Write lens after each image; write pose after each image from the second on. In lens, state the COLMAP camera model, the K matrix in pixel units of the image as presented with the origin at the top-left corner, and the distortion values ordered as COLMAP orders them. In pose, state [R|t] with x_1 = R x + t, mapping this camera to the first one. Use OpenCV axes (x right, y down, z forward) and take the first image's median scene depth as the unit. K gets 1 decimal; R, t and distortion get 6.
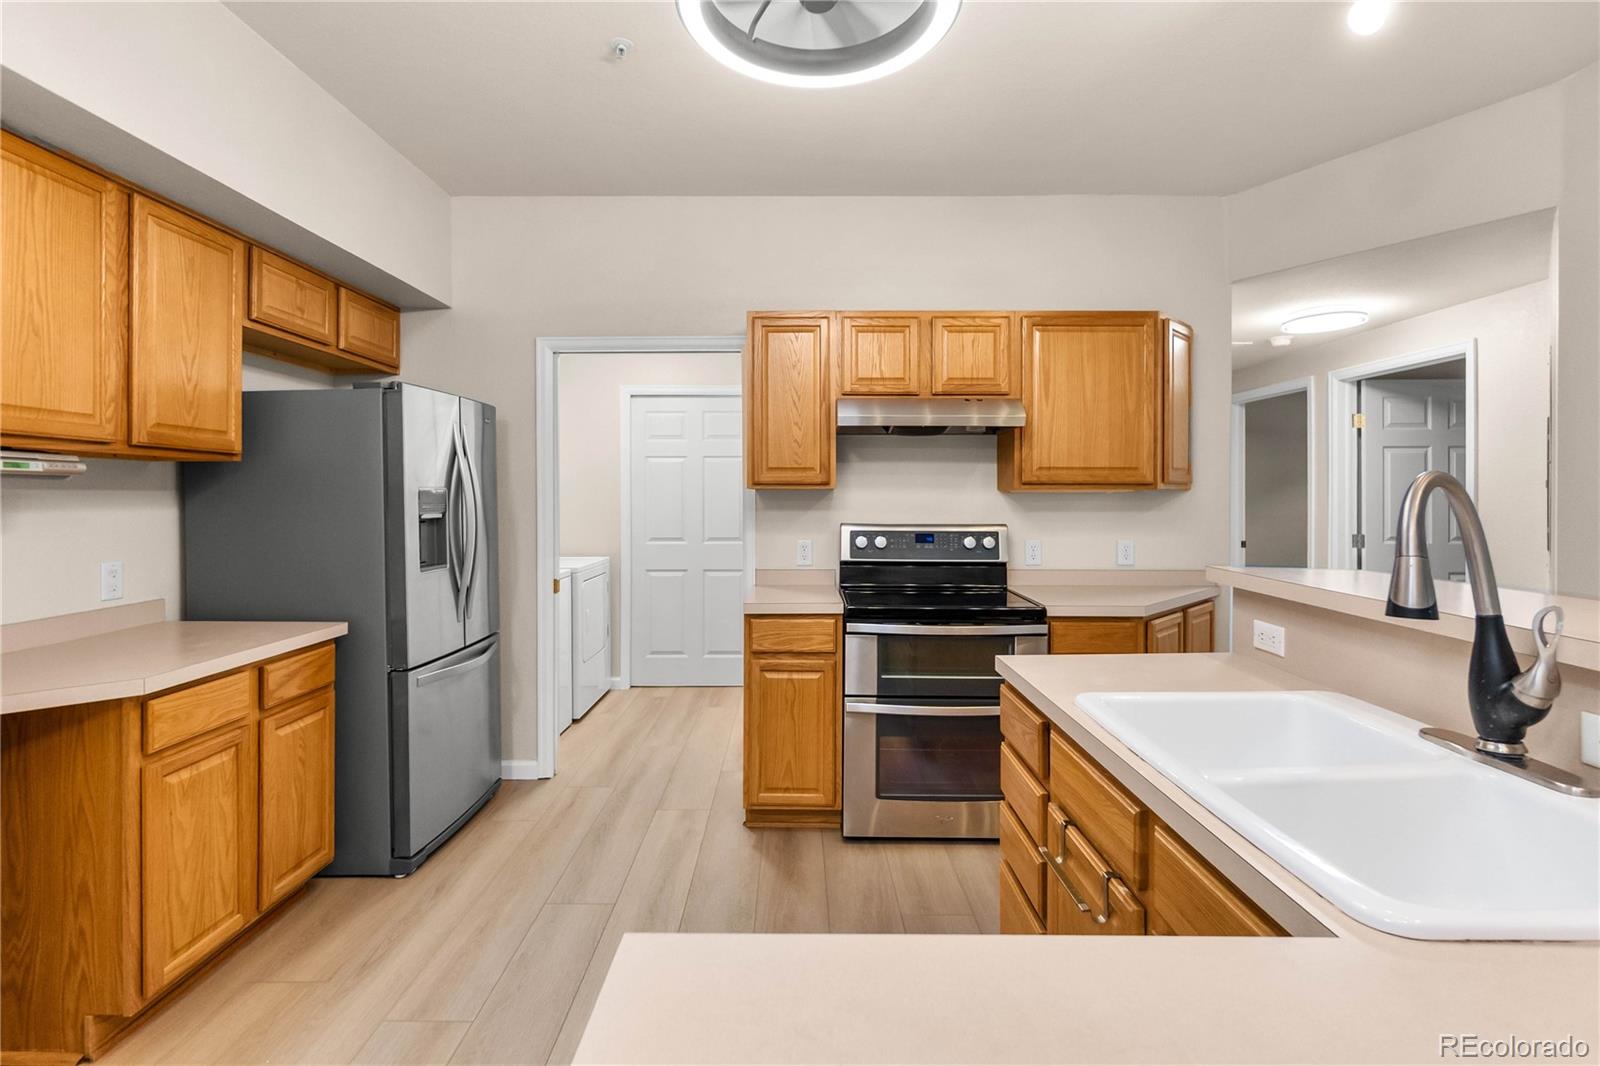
lens RADIAL K [[789.3, 0, 806.4], [0, 789.3, 484.7], [0, 0, 1]] dist [0.012862, 0.002176]
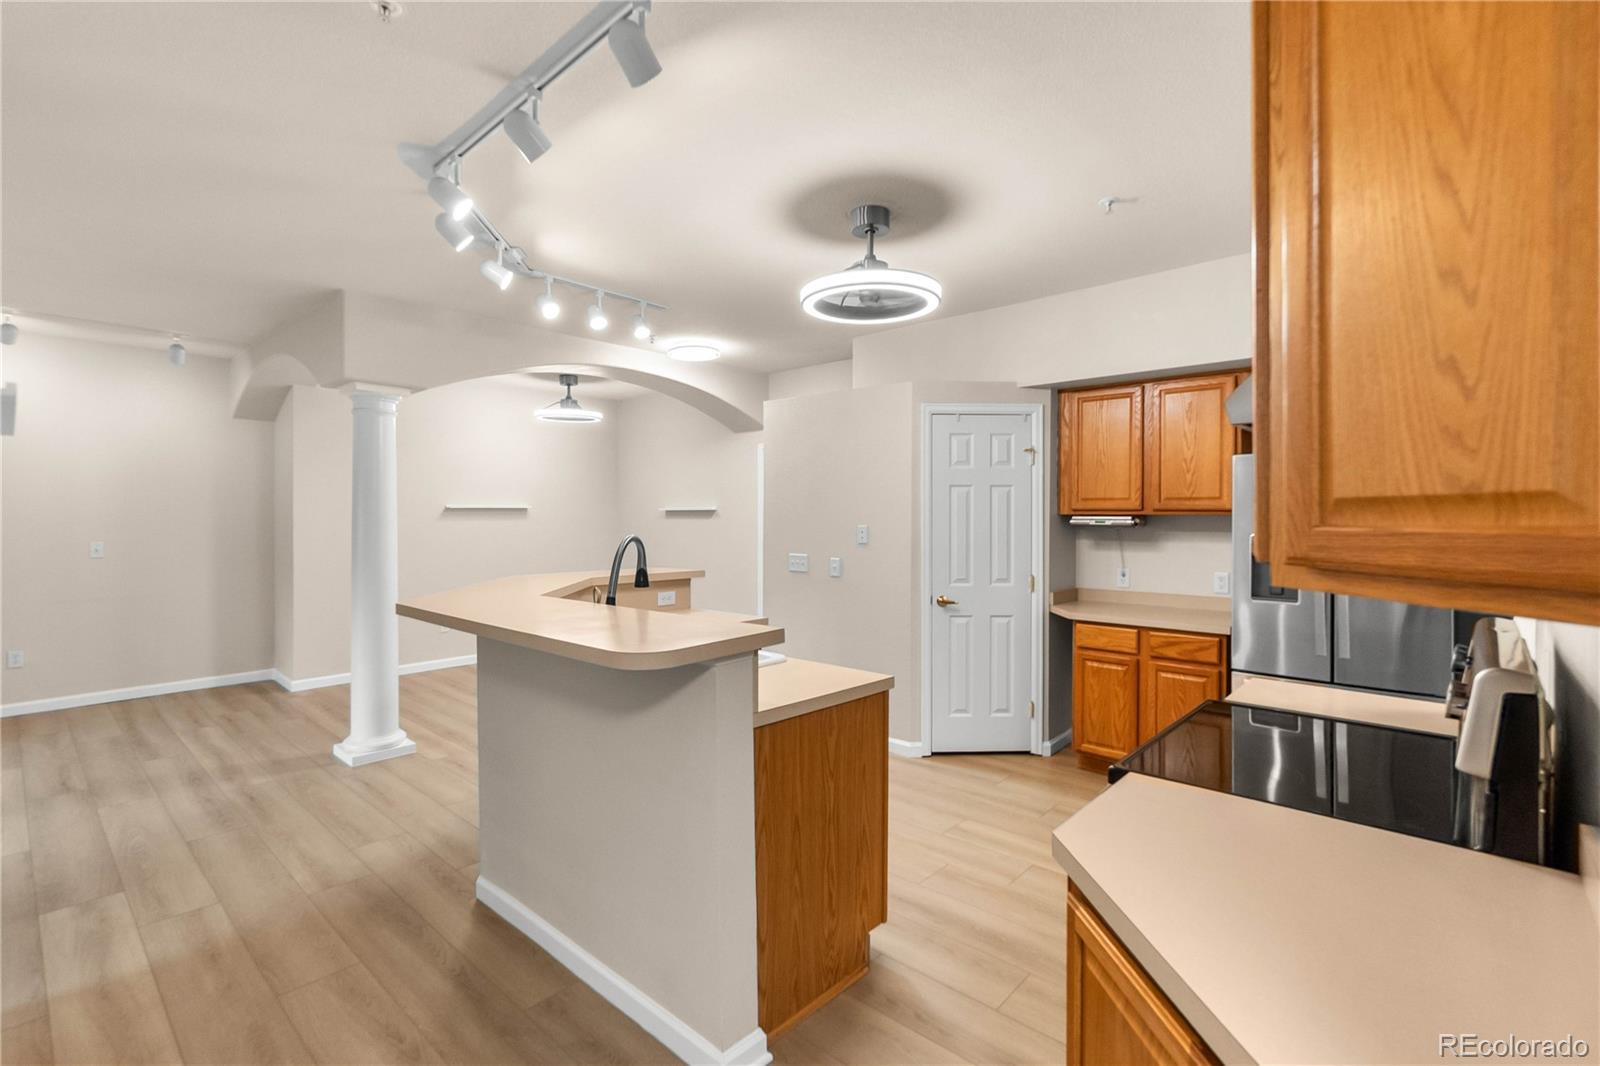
lens RADIAL K [[747.3, 0, 813.4], [0, 747.3, 525.7], [0, 0, 1]] dist [-0.007915, 0.000428]
pose [[-0.698266, 0.009312, -0.715777, 0.741183], [0.010714, 0.999939, 0.002557, -0.017151], [0.715758, -0.005883, -0.698324, 1.143834]]
